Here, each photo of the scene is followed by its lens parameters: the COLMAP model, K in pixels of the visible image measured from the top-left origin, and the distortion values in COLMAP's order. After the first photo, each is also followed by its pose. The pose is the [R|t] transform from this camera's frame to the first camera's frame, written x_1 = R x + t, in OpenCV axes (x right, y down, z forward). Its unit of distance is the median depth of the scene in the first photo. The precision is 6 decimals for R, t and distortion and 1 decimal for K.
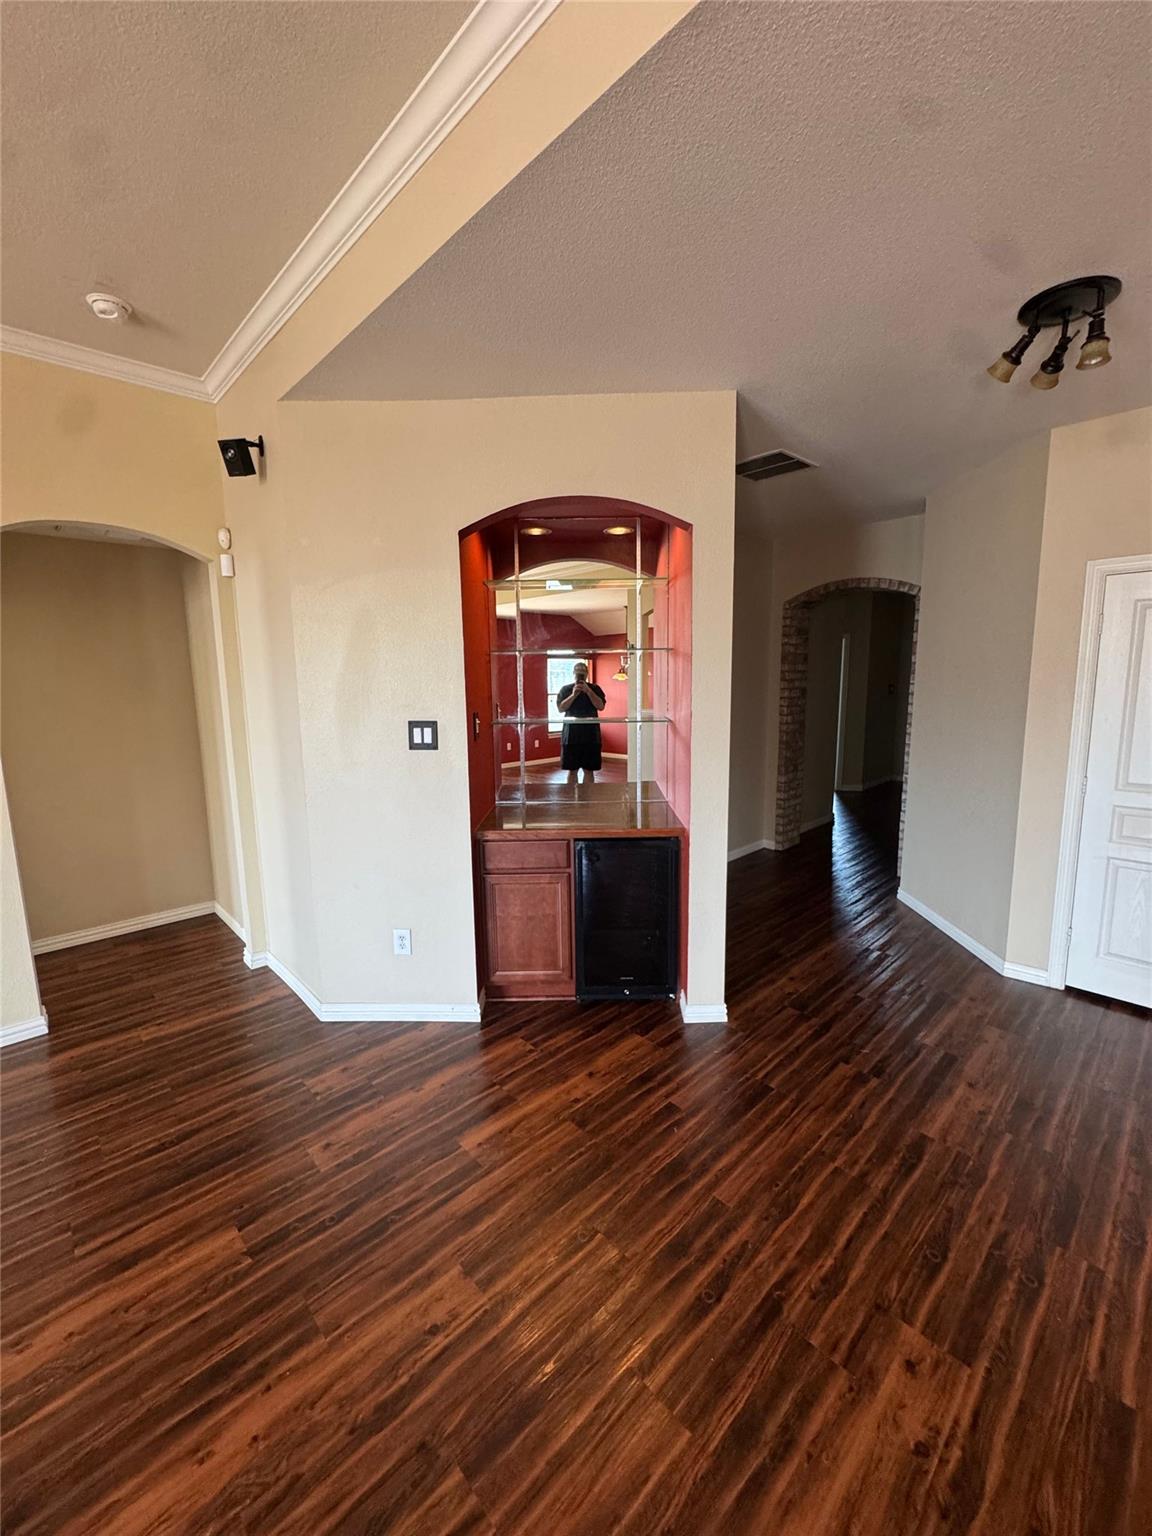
lens RADIAL K [[613.7, 0, 576.0], [0, 613.7, 768.0], [0, 0, 1]] dist [-0.007586, 0.000589]
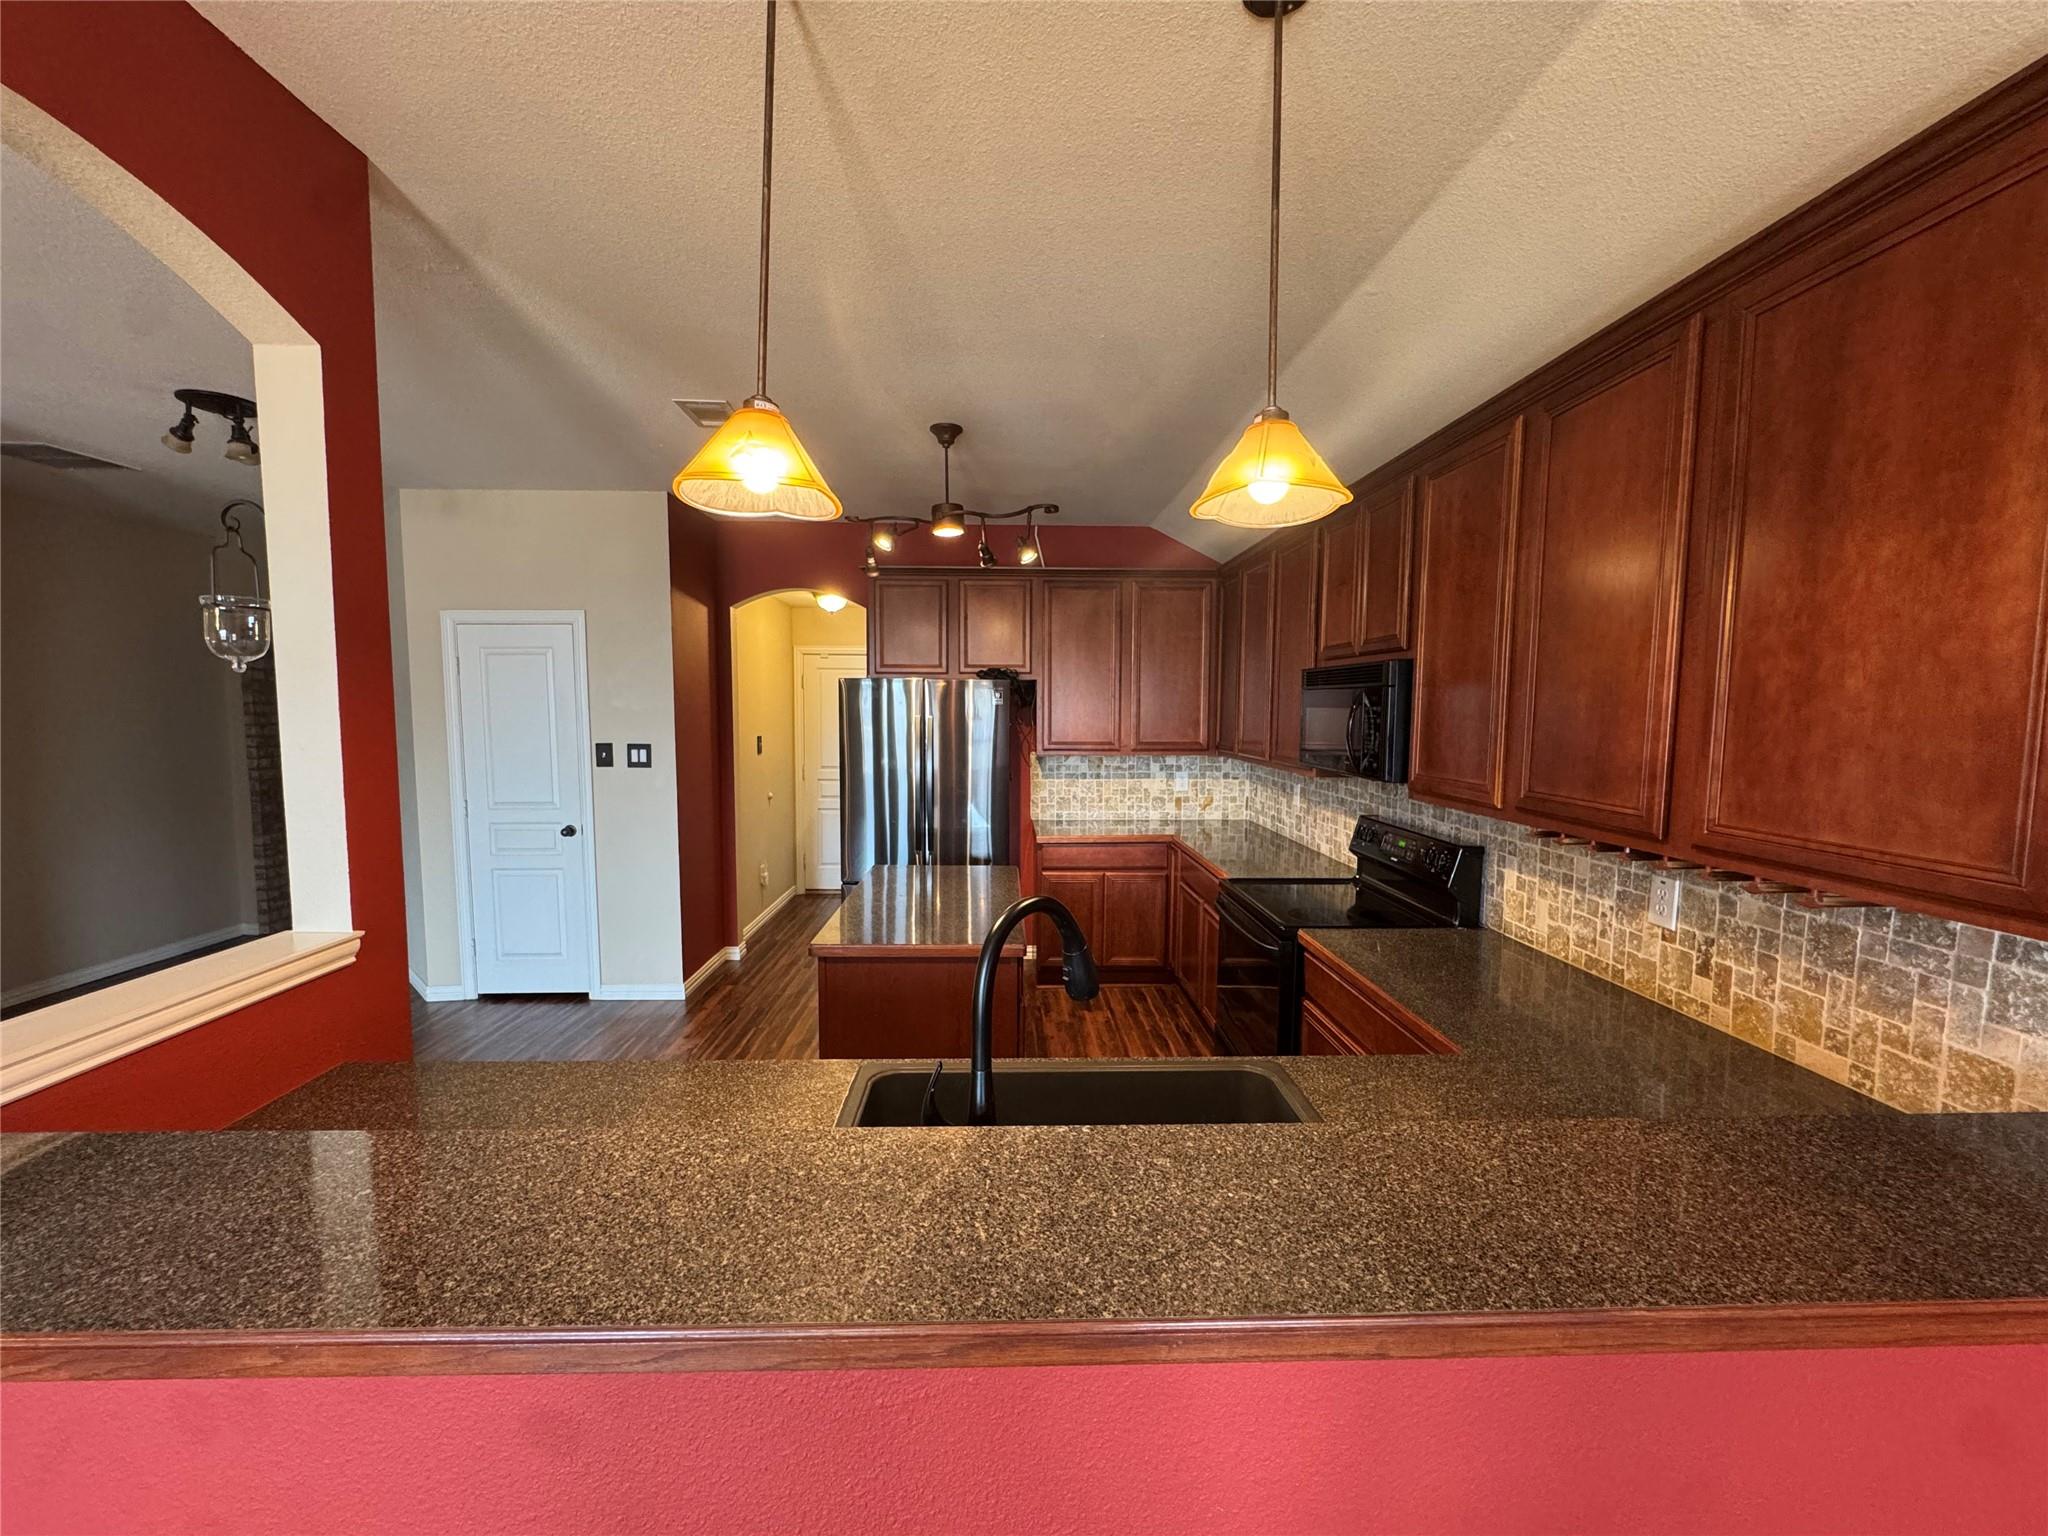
lens RADIAL K [[818.2, 0, 1021.6], [0, 818.2, 770.4], [0, 0, 1]] dist [-0.007586, 0.000589]
pose [[0.666135, -0.043101, 0.744585, 0.383944], [0.099615, 0.994526, -0.031550, 0.102989], [-0.739149, 0.095188, 0.666782, -0.716649]]
